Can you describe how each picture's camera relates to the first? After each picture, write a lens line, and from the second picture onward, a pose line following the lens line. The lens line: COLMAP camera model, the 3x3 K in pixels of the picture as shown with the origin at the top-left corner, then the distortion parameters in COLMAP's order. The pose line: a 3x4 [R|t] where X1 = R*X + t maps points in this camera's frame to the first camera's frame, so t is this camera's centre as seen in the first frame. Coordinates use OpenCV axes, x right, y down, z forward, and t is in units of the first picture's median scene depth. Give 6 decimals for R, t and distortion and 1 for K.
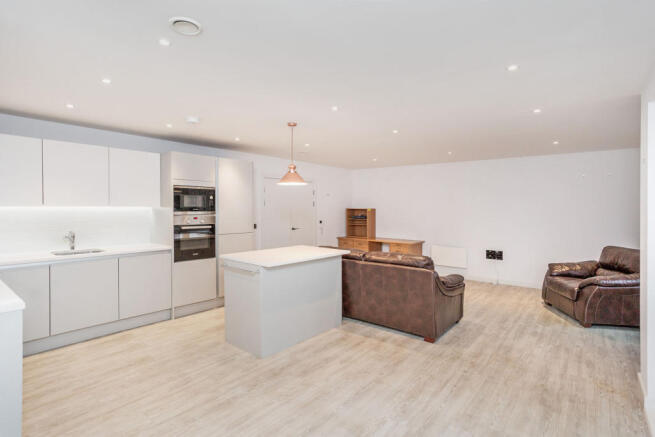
lens RADIAL K [[320.8, 0, 325.6], [0, 320.8, 209.0], [0, 0, 1]] dist [-0.064275, 0.029854]
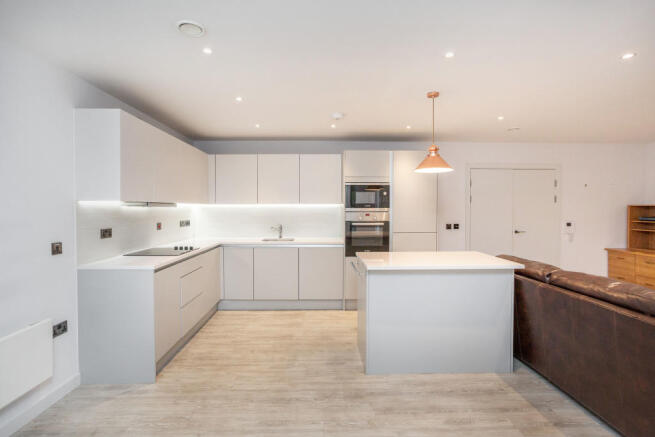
lens RADIAL K [[320.8, 0, 325.6], [0, 320.8, 209.0], [0, 0, 1]] dist [-0.064275, 0.029854]
pose [[0.653473, -0.006487, -0.756922, 0.313541], [0.001484, 0.999972, -0.007288, 0.021630], [0.756949, 0.003639, 0.653464, 0.282862]]
